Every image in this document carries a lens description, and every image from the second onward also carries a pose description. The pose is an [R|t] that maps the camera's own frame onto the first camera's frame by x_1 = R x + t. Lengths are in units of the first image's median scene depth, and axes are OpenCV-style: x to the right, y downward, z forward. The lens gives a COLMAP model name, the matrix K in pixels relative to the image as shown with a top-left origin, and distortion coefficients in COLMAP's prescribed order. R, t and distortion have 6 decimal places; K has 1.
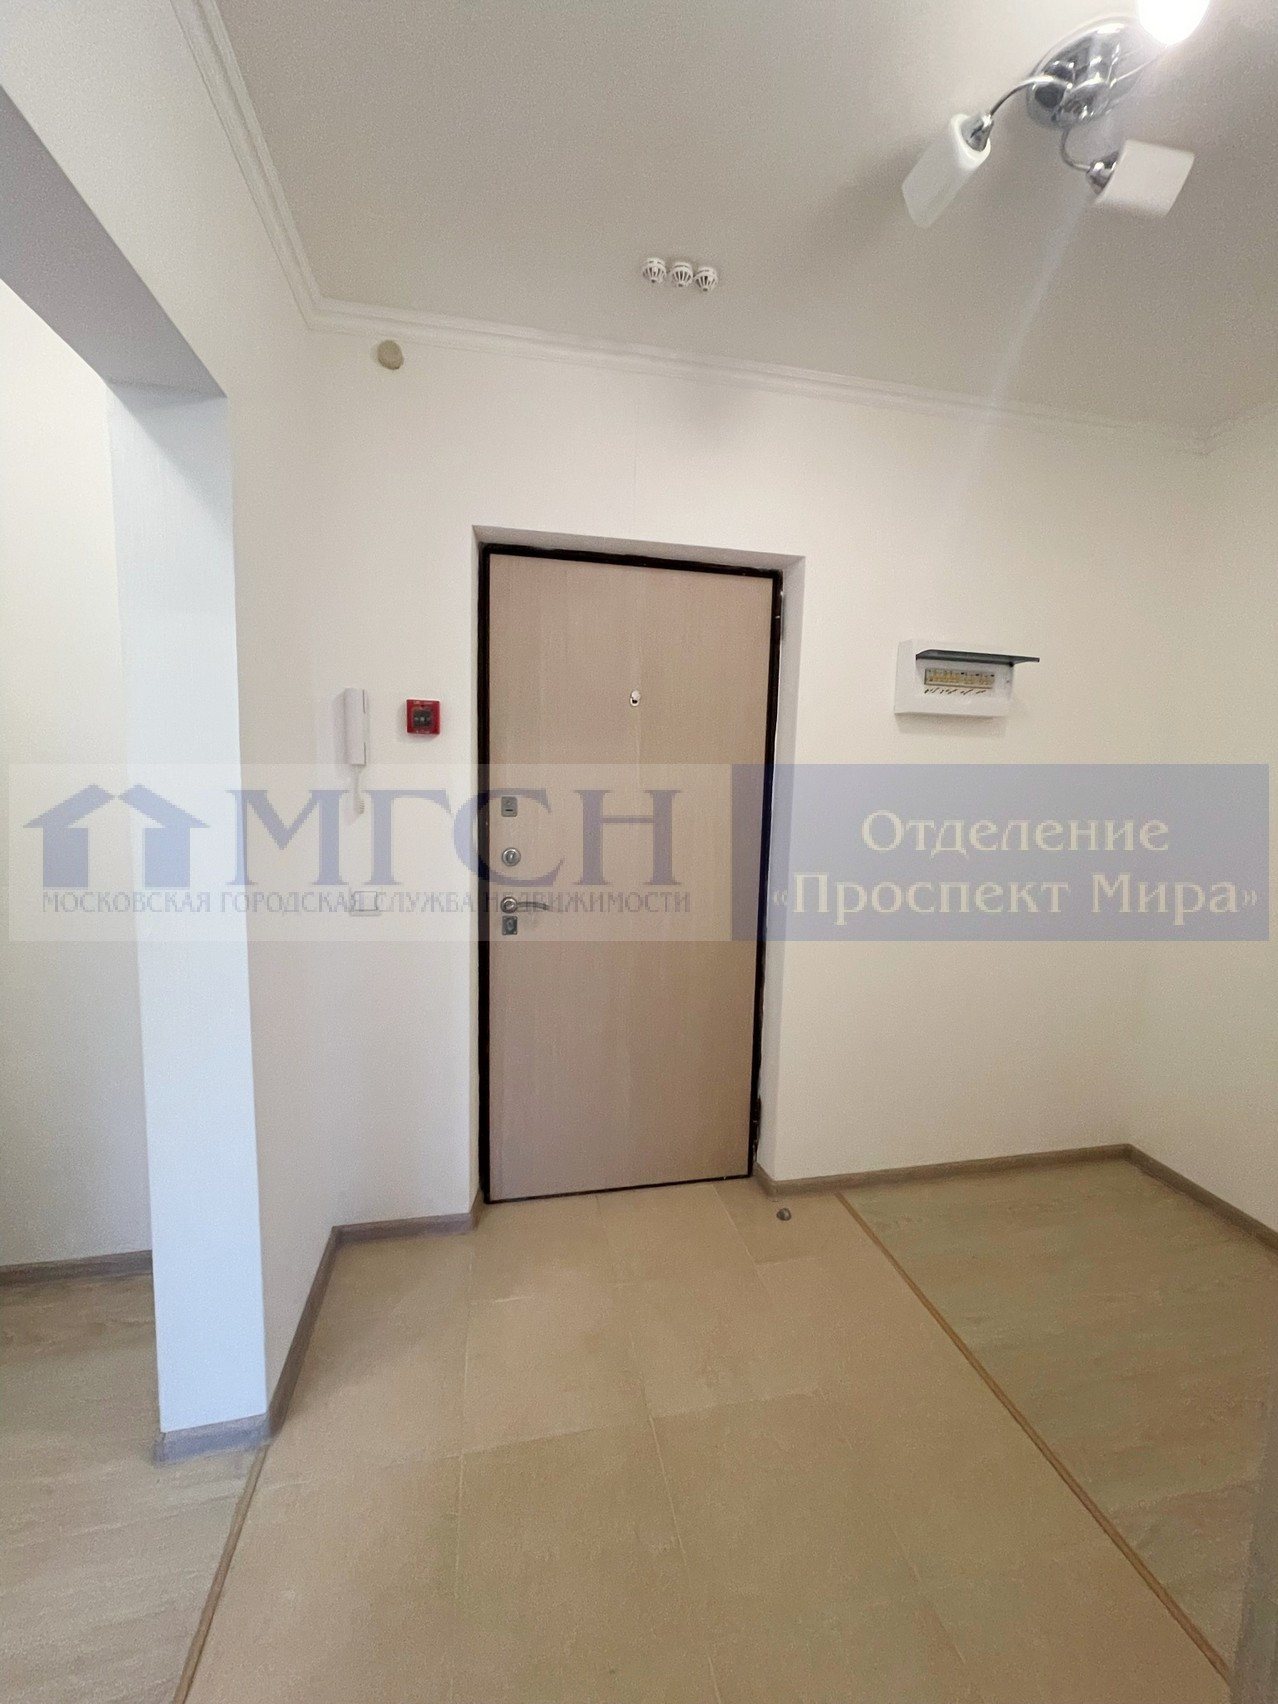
lens RADIAL K [[687.0, 0, 637.9], [0, 687.0, 843.9], [0, 0, 1]] dist [-0.008186, -0.000336]
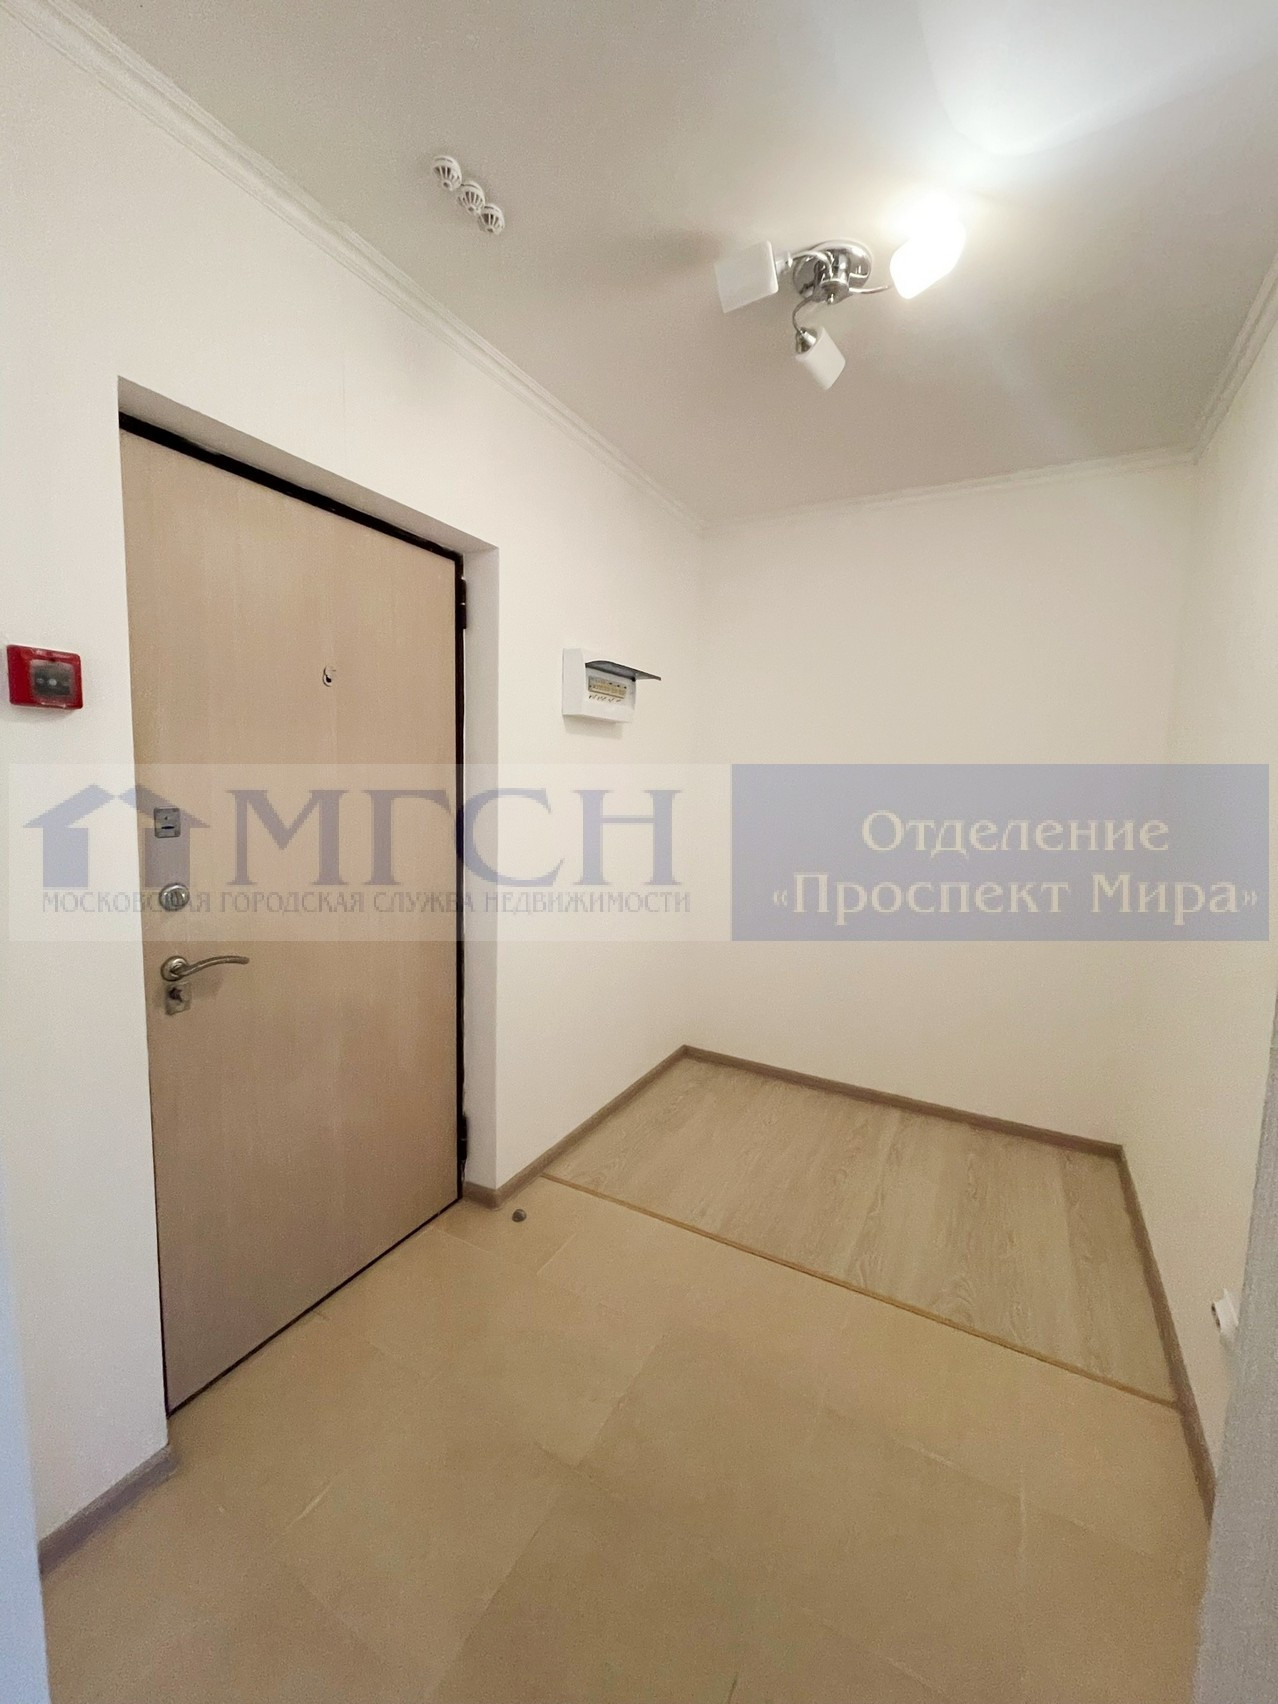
lens RADIAL K [[687.0, 0, 637.9], [0, 687.0, 843.9], [0, 0, 1]] dist [-0.008186, -0.000336]
pose [[0.644143, -0.082715, 0.760420, -0.392462], [0.063401, 0.996489, 0.054688, -0.040319], [-0.762273, 0.012984, 0.647125, 0.220373]]
